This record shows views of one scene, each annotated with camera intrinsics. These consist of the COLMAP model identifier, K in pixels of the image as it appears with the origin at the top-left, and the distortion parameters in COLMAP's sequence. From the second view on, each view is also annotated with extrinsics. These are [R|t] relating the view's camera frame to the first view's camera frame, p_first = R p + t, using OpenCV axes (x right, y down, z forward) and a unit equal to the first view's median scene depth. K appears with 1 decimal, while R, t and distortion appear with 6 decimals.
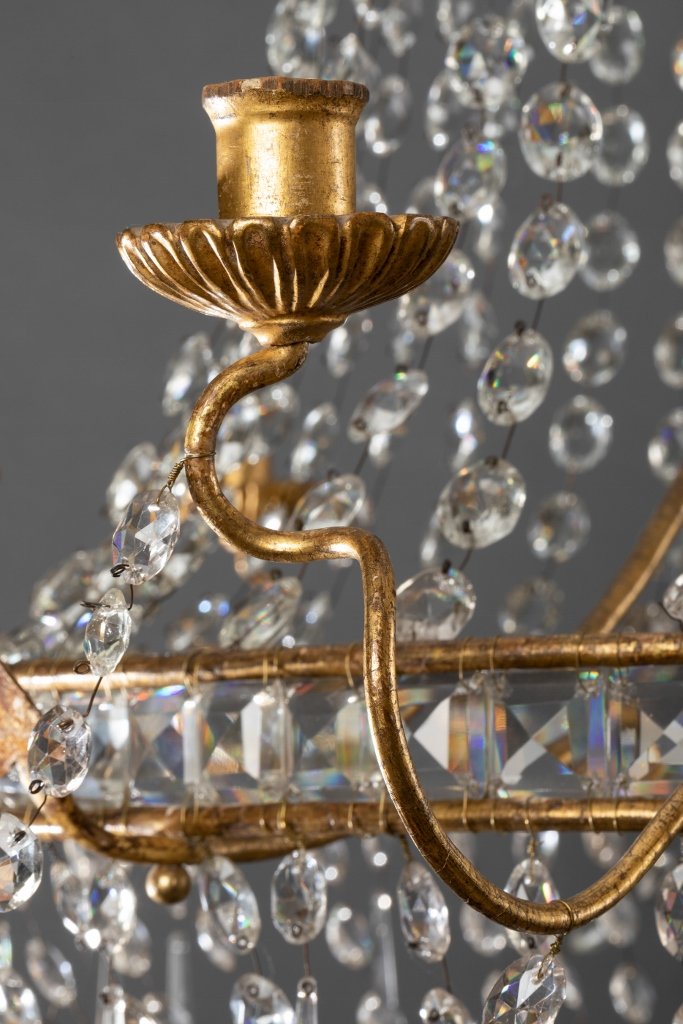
lens RADIAL K [[3198.5, 0, 341.5], [0, 3198.5, 515.8], [0, 0, 1]] dist [0.111465, 0.000000]
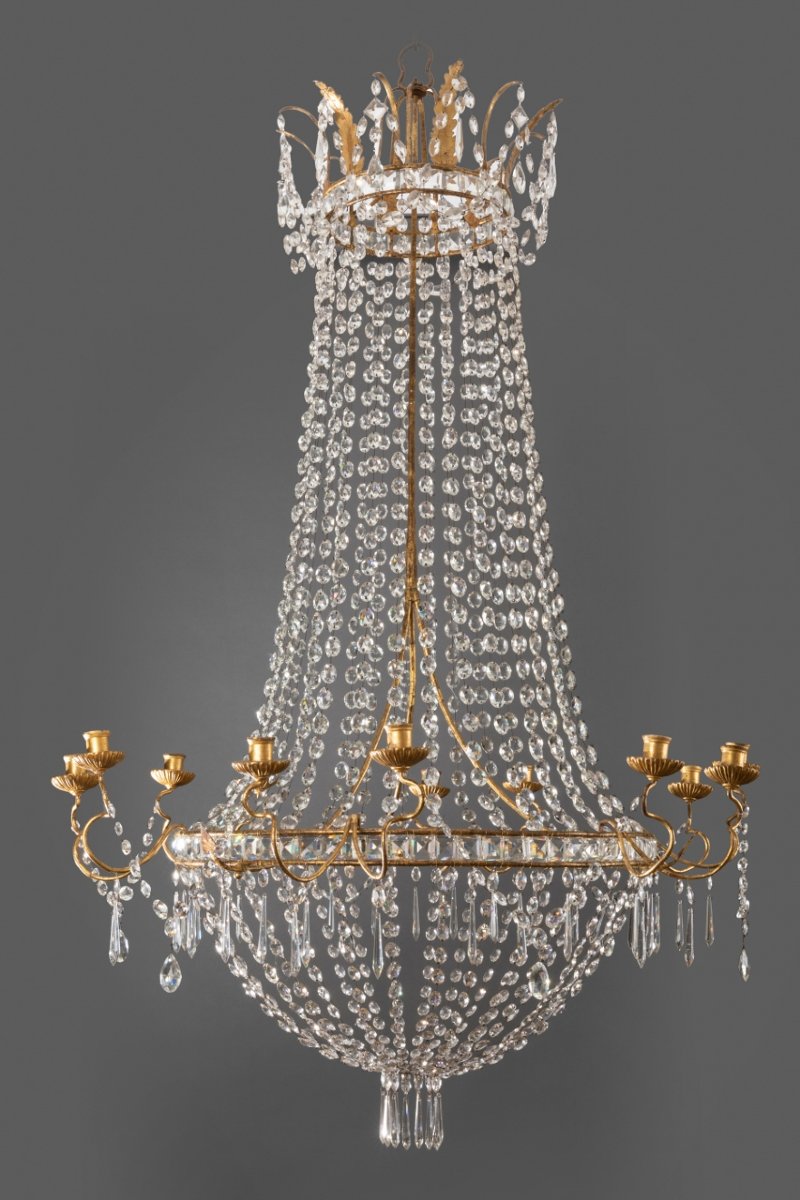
lens RADIAL K [[1860.1, 0, 425.8], [0, 1860.1, 624.4], [0, 0, 1]] dist [0.093661, 0.000000]
pose [[0.998985, 0.022942, 0.038755, 0.129806], [-0.021387, 0.998968, -0.040068, -0.184360], [-0.039635, 0.039198, 0.998445, -2.142179]]
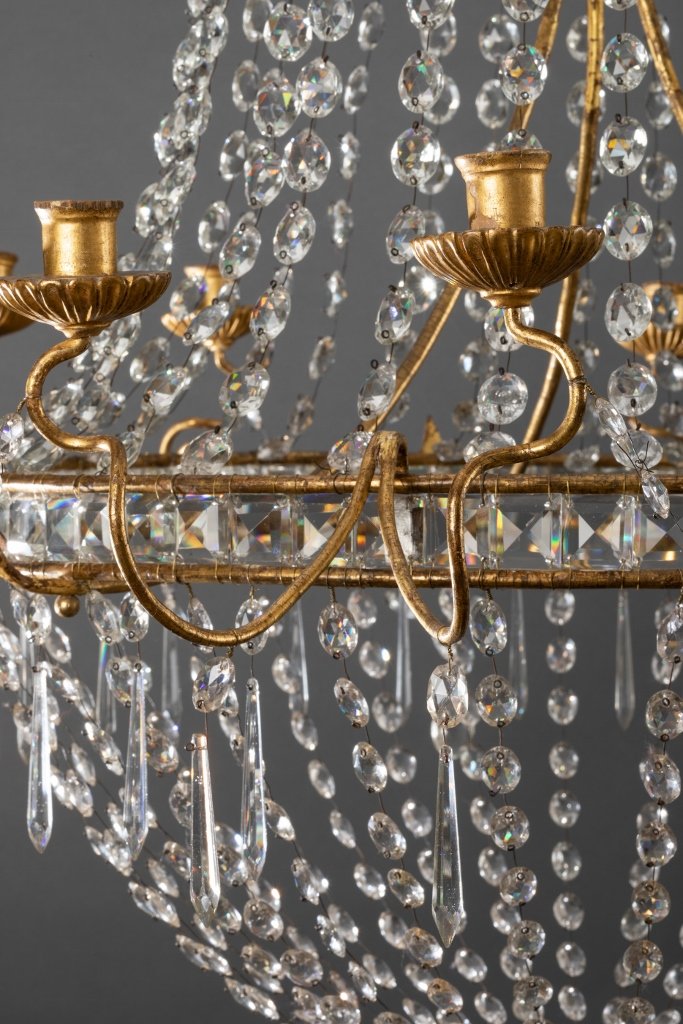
lens RADIAL K [[3198.5, 0, 343.7], [0, 3198.5, 505.4], [0, 0, 1]] dist [0.111465, 0.000000]
pose [[0.996515, 0.010900, -0.082697, 0.260785], [-0.001374, 0.993435, 0.114389, -0.151140], [0.083401, -0.113876, 0.989988, -0.767623]]
